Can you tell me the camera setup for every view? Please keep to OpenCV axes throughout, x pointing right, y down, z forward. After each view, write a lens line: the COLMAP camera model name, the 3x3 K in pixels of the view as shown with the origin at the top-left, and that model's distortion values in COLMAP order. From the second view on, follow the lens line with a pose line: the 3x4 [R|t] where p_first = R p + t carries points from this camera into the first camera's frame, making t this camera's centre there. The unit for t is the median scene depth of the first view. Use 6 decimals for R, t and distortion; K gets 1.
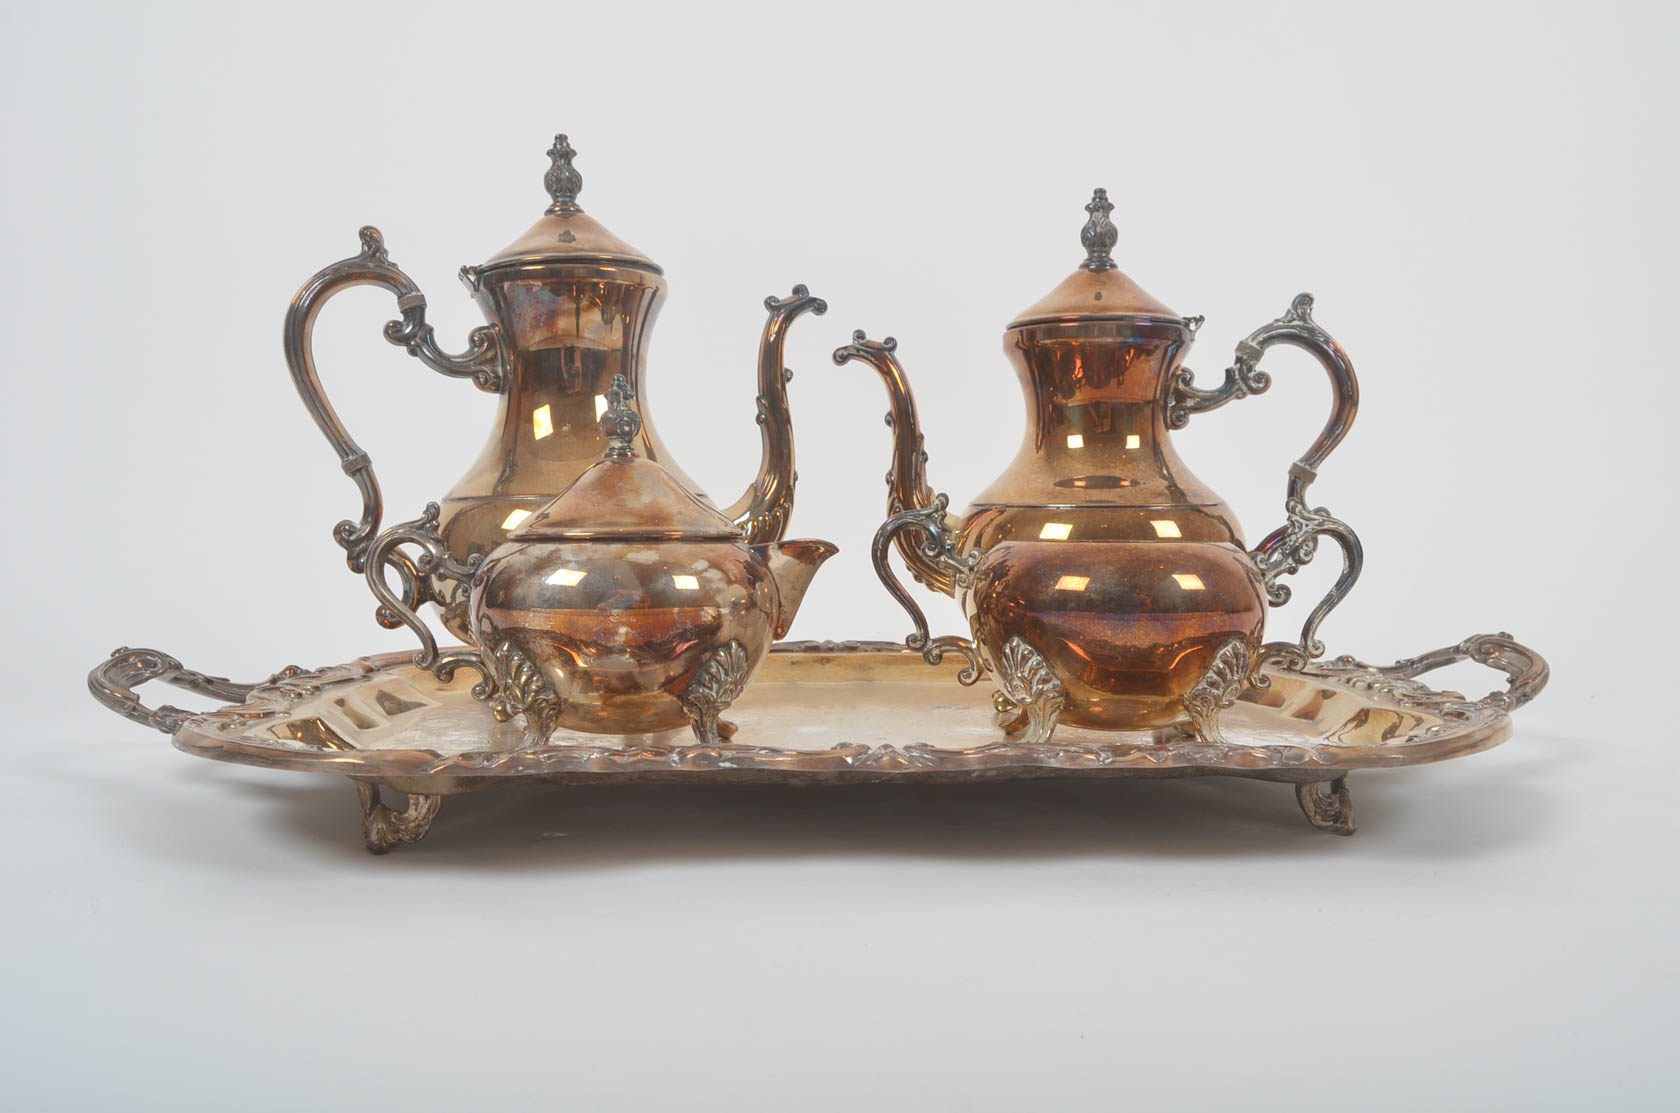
lens RADIAL K [[1309.5, 0, 843.2], [0, 1309.5, 556.8], [0, 0, 1]] dist [-0.055689, 0.002408]
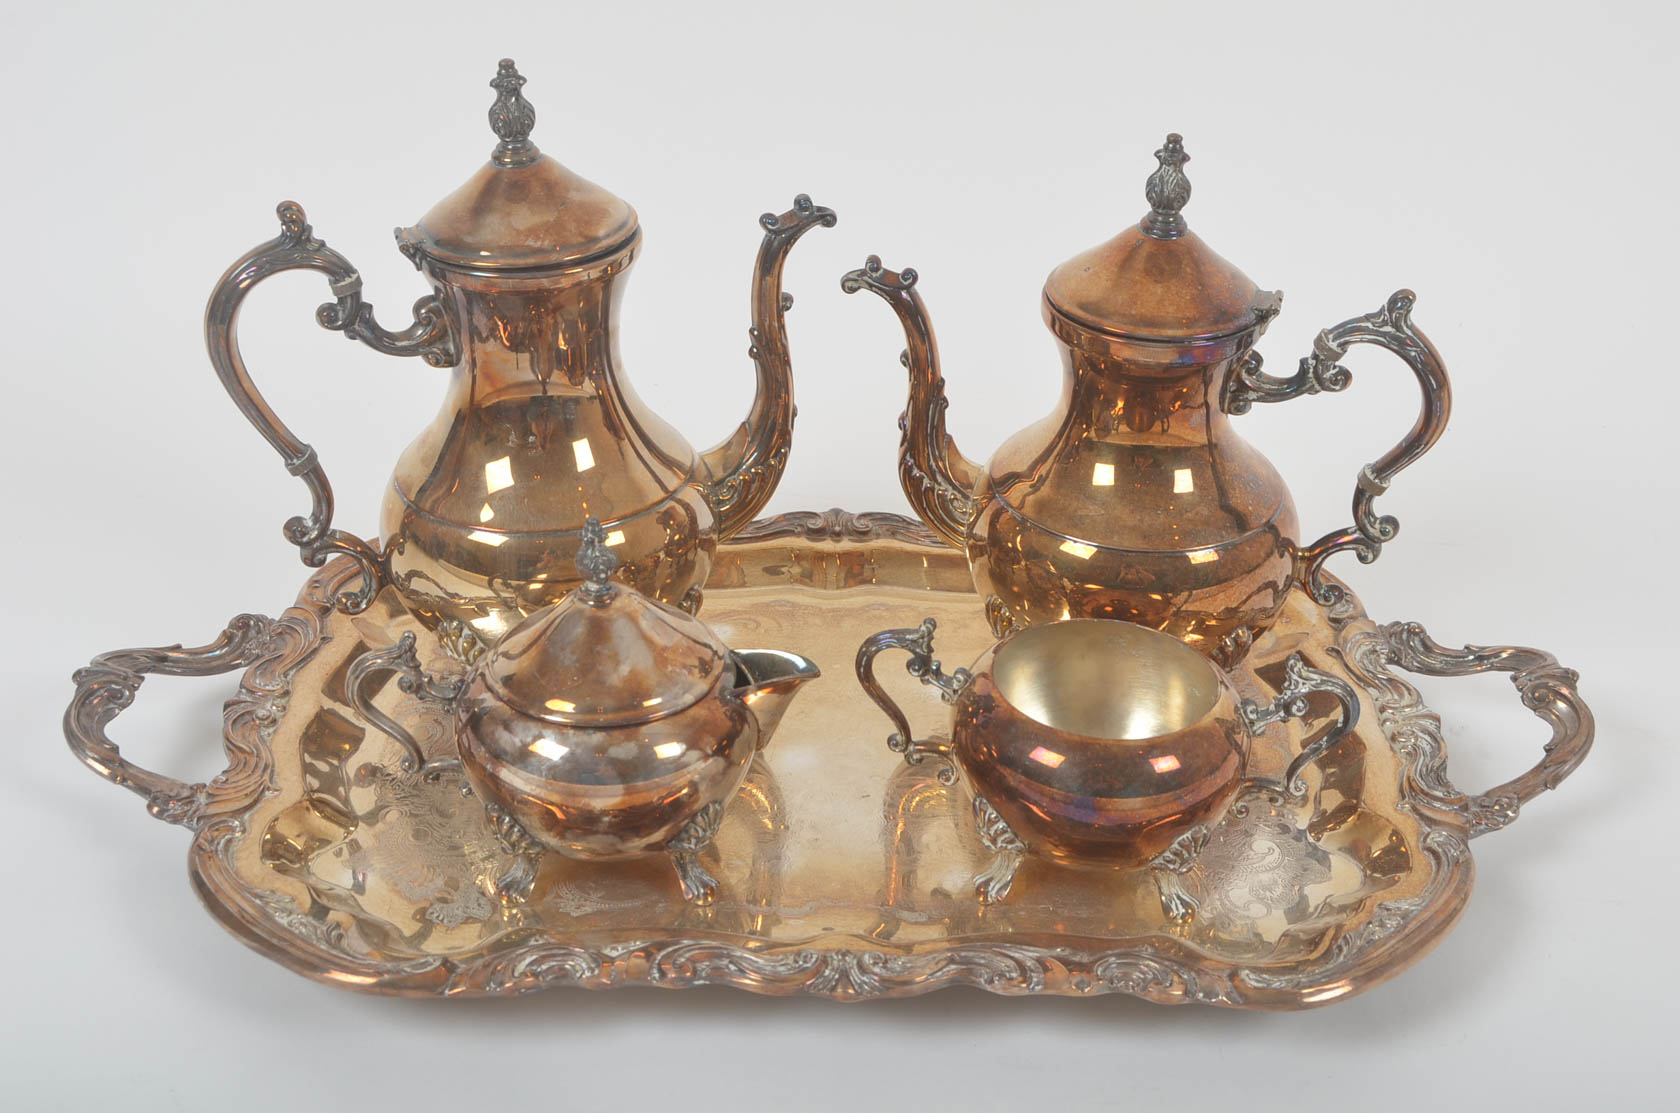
lens RADIAL K [[2170.7, 0, 838.3], [0, 2170.7, 556.2], [0, 0, 1]] dist [0.009624, 0.000000]
pose [[0.997981, 0.049644, -0.039622, 0.057076], [-0.025161, 0.881755, 0.471035, -0.691156], [0.058321, -0.469087, 0.881224, -0.319982]]
